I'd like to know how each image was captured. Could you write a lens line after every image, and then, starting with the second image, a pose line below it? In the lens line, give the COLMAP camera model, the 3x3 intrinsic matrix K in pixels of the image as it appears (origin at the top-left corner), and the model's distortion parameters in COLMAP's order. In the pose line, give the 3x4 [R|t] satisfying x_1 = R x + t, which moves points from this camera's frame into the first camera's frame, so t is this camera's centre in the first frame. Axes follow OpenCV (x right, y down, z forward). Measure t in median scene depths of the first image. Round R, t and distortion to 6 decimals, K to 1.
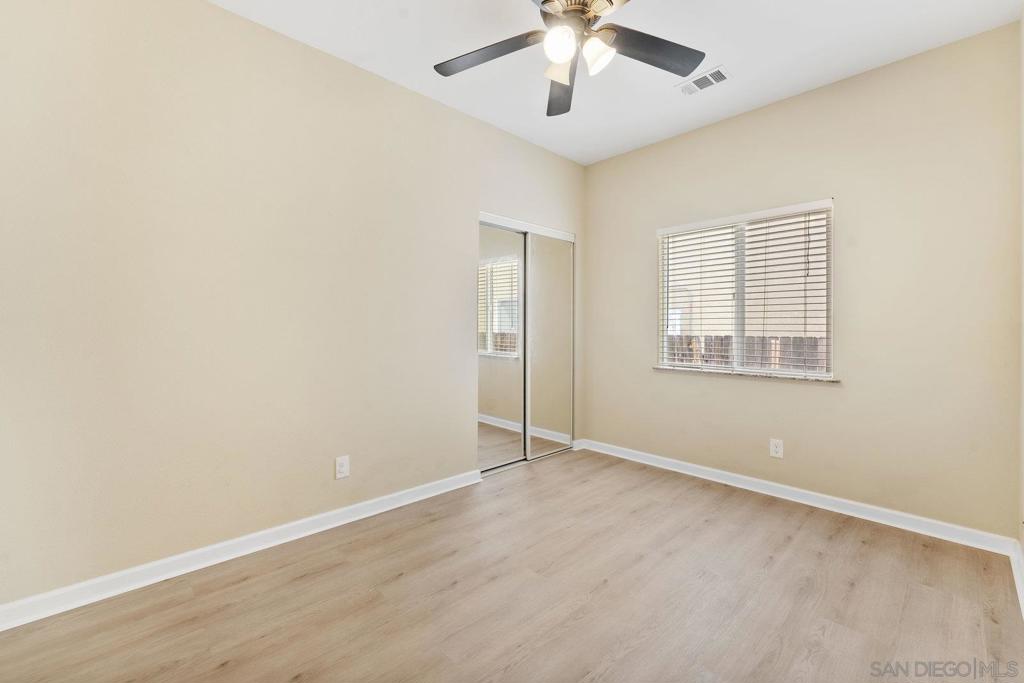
lens RADIAL K [[426.9, 0, 509.2], [0, 426.9, 334.4], [0, 0, 1]] dist [-0.000085, 0.000043]
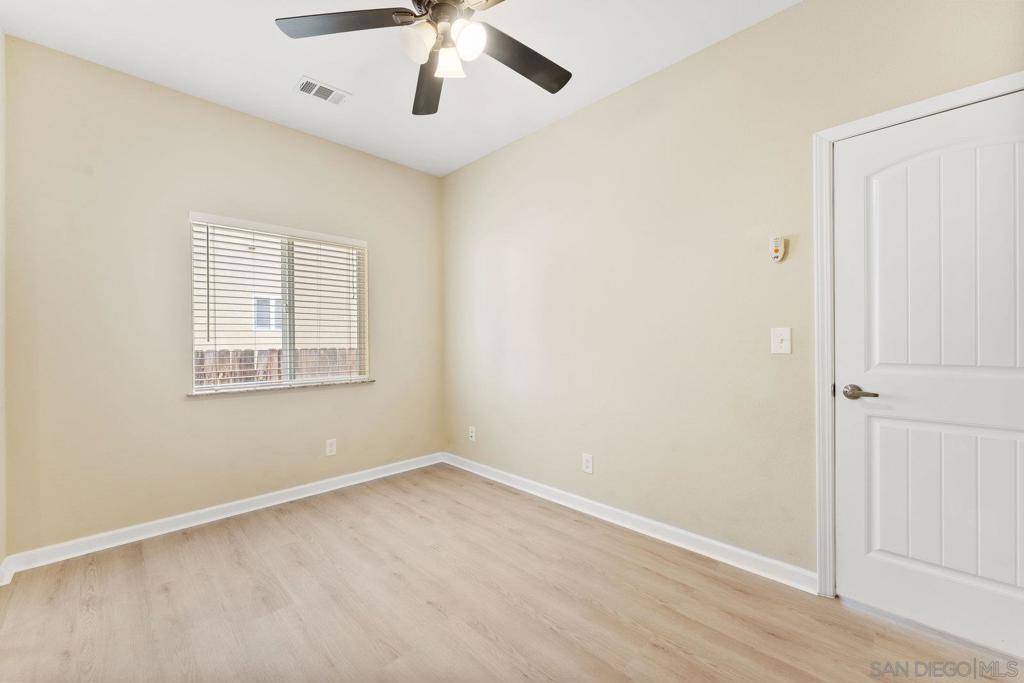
lens RADIAL K [[414.2, 0, 506.7], [0, 414.2, 338.9], [0, 0, 1]] dist [0.000664, -0.000055]
pose [[-0.021277, -0.005228, 0.999760, -0.545180], [0.019732, 0.999789, 0.005648, -0.019184], [-0.999579, 0.019848, -0.021170, 0.630085]]
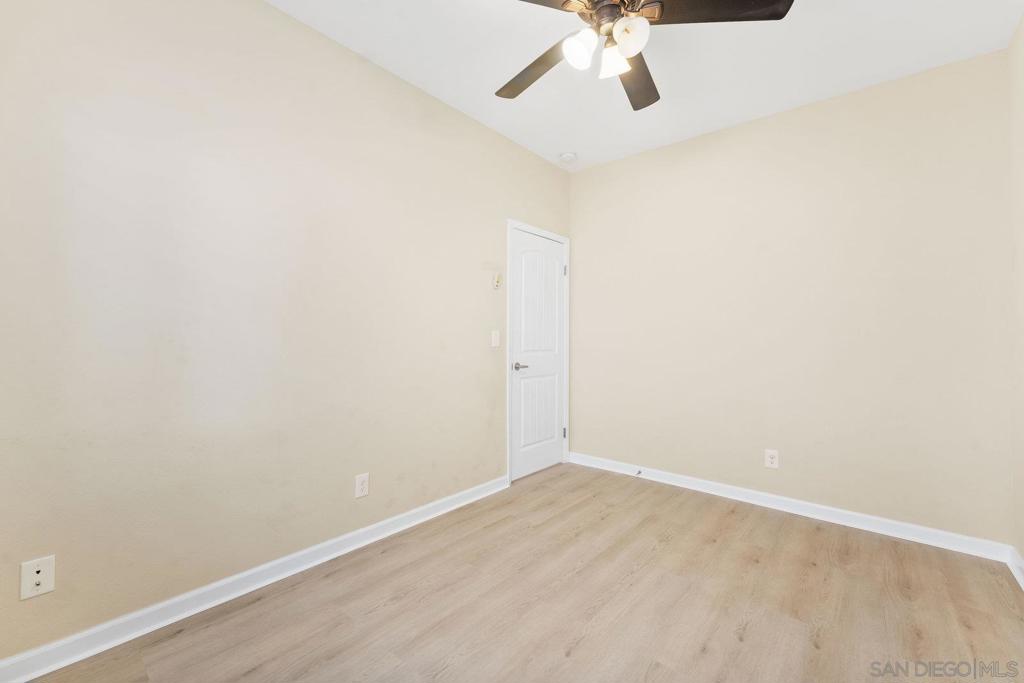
lens RADIAL K [[414.2, 0, 506.7], [0, 414.2, 338.9], [0, 0, 1]] dist [0.000664, -0.000055]
pose [[-0.995232, -0.009935, -0.097033, 0.318243], [-0.011315, 0.999842, 0.013681, -0.017070], [0.096882, 0.014714, -0.995187, 1.327754]]
